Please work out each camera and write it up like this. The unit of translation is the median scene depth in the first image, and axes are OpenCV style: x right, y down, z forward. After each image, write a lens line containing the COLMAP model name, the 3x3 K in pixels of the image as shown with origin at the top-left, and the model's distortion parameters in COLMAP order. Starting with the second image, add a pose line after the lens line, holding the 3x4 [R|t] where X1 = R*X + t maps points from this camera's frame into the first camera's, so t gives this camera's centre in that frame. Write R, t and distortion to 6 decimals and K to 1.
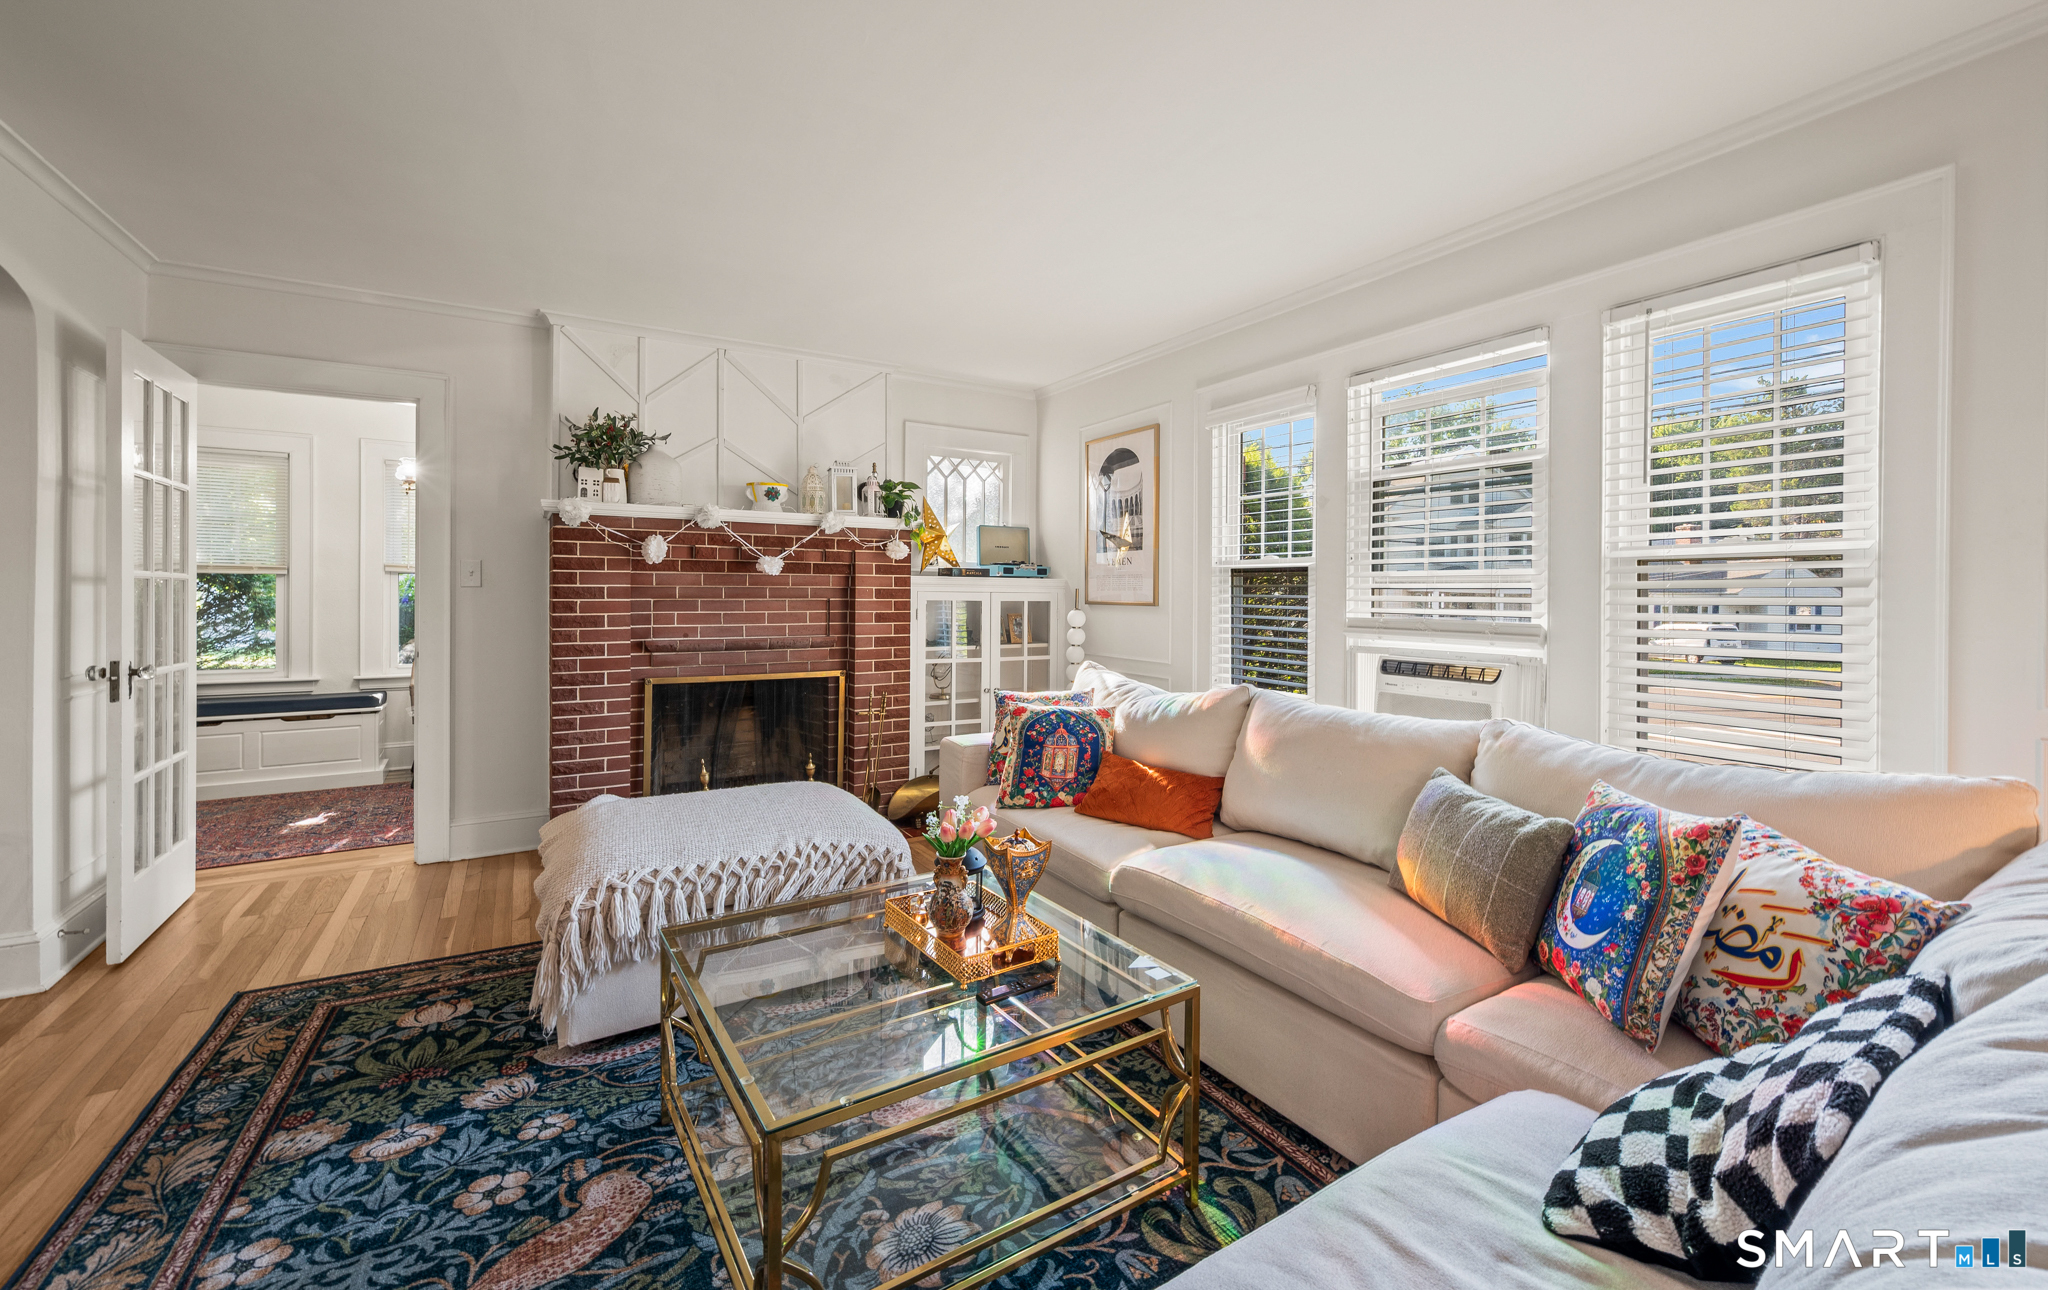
lens RADIAL K [[825.1, 0, 1021.1], [0, 825.1, 587.4], [0, 0, 1]] dist [0.003918, 0.000530]
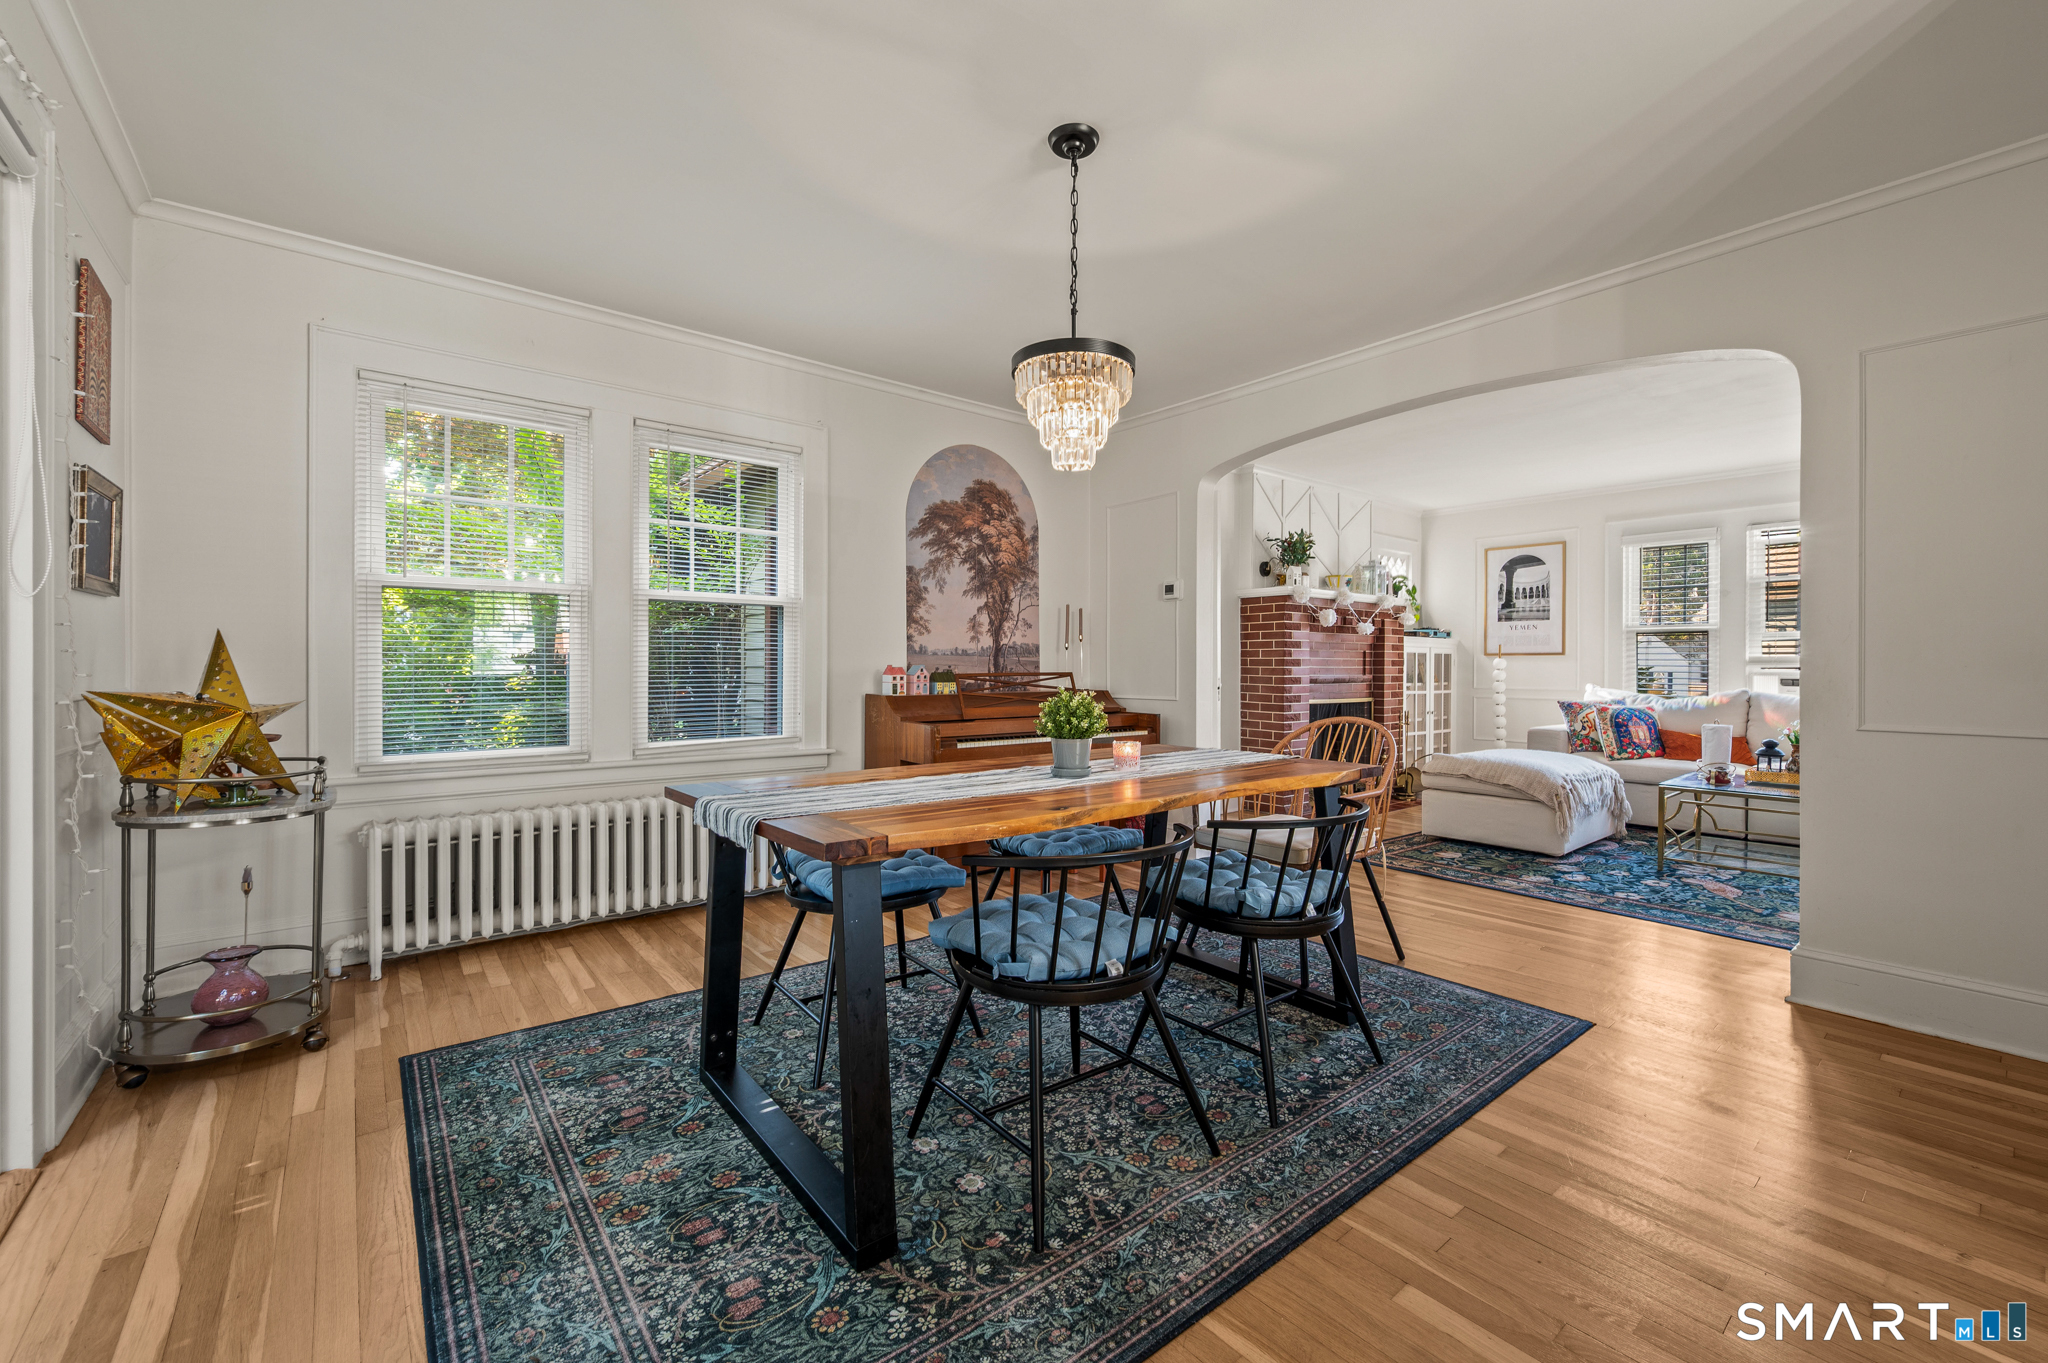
lens RADIAL K [[825.1, 0, 1033.9], [0, 825.1, 675.6], [0, 0, 1]] dist [-0.002121, 0.000850]
pose [[0.989941, -0.003690, 0.141436, -1.432653], [0.000748, 0.999782, 0.020848, 0.037314], [-0.141482, -0.020533, 0.989728, -0.578946]]
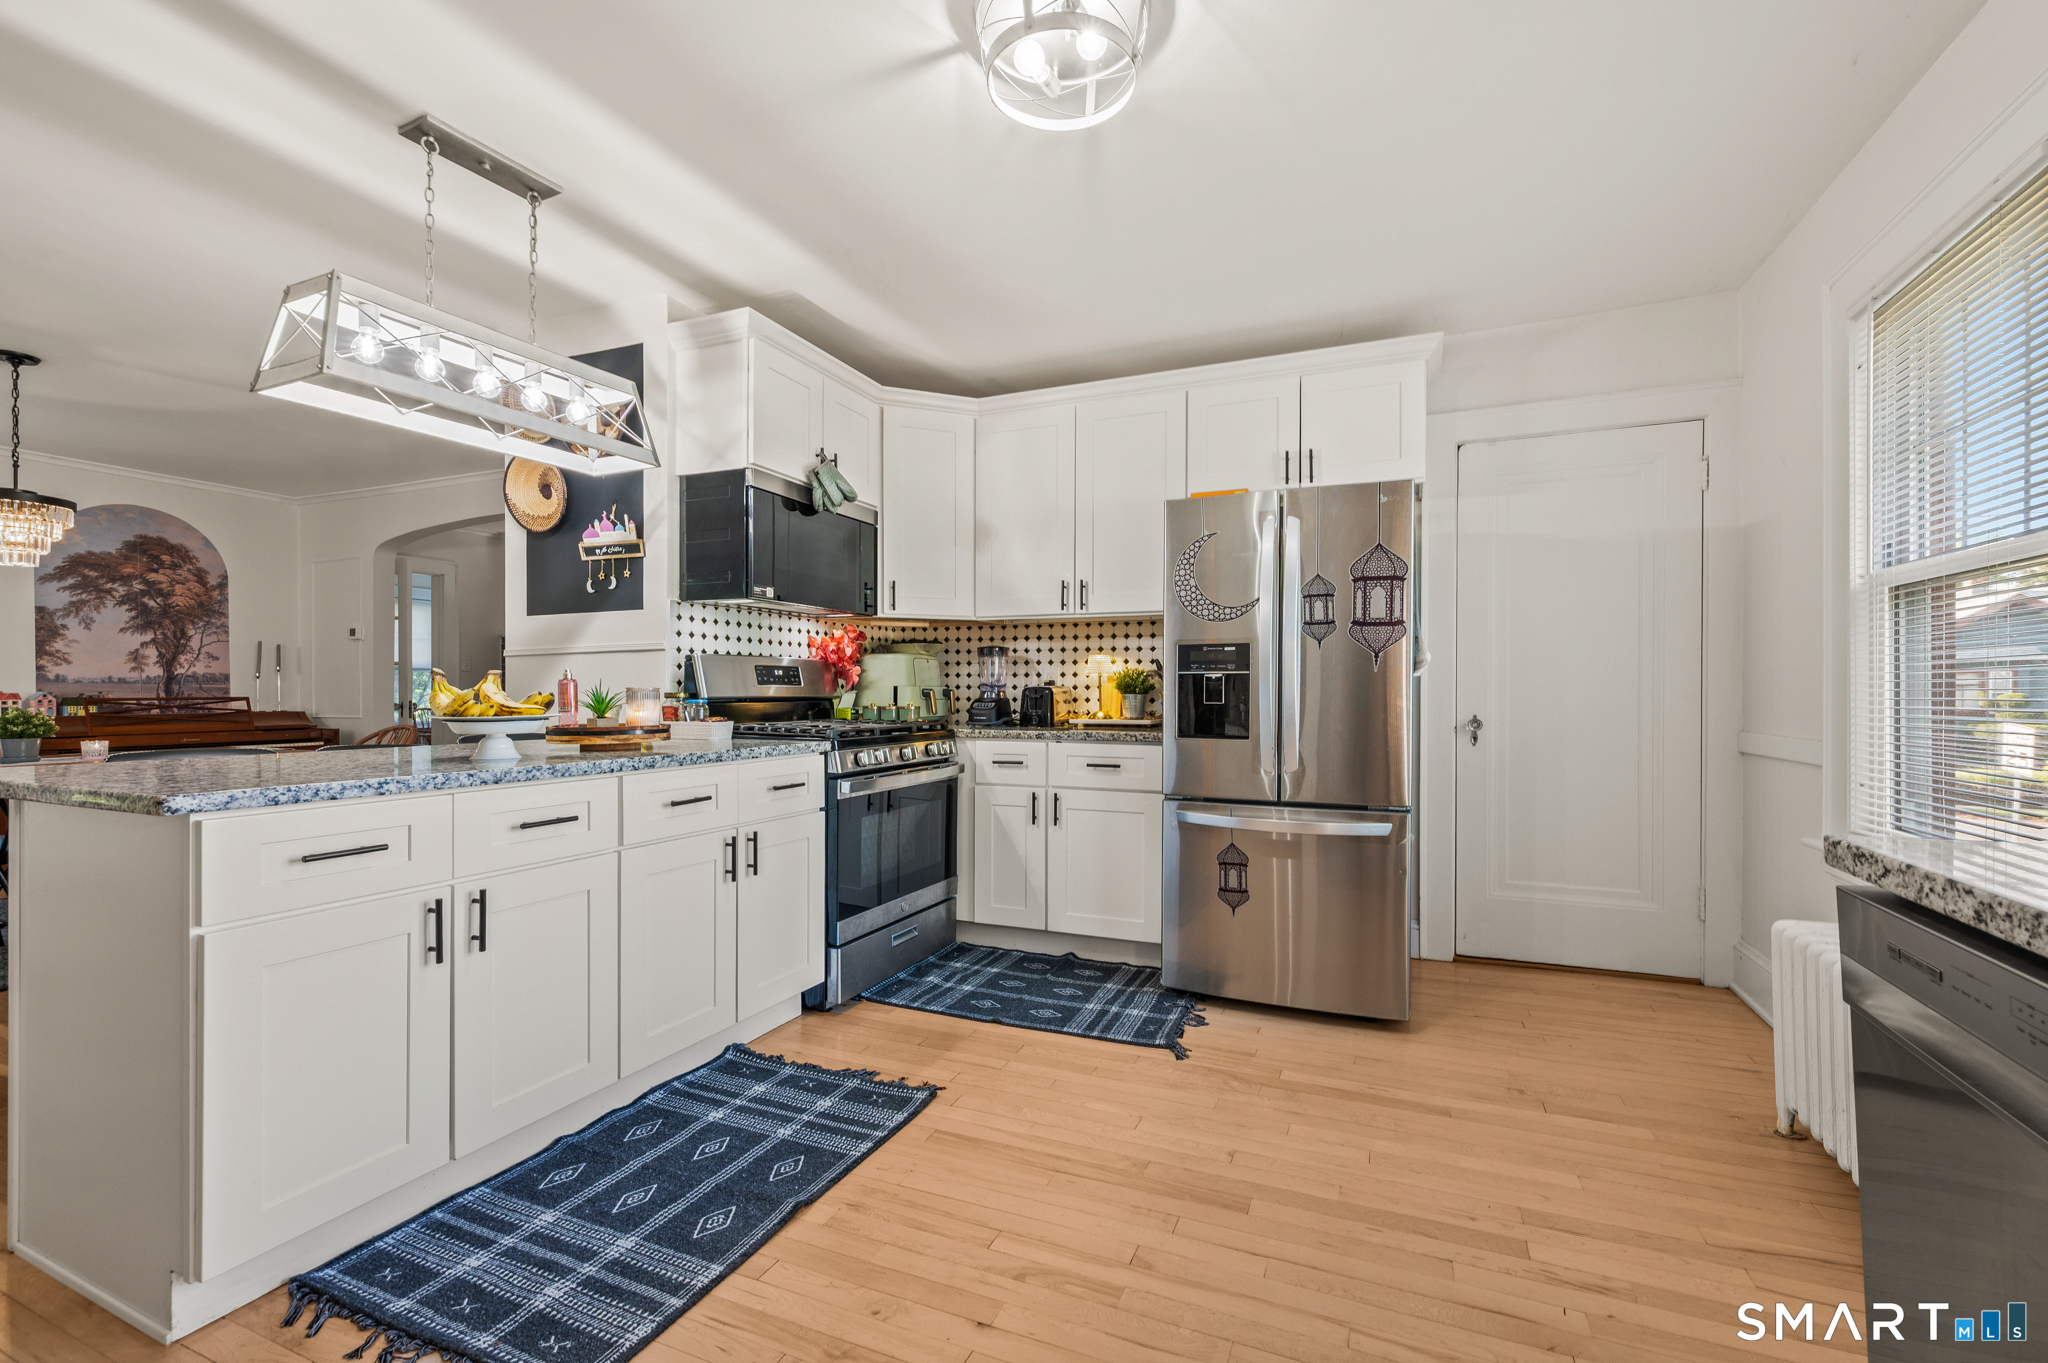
lens RADIAL K [[825.1, 0, 1069.9], [0, 825.1, 690.7], [0, 0, 1]] dist [-0.002121, 0.000850]
pose [[0.787343, -0.006616, 0.616480, -0.872326], [0.001584, 0.999961, 0.008709, 0.035702], [-0.616513, -0.005881, 0.787323, -1.642735]]
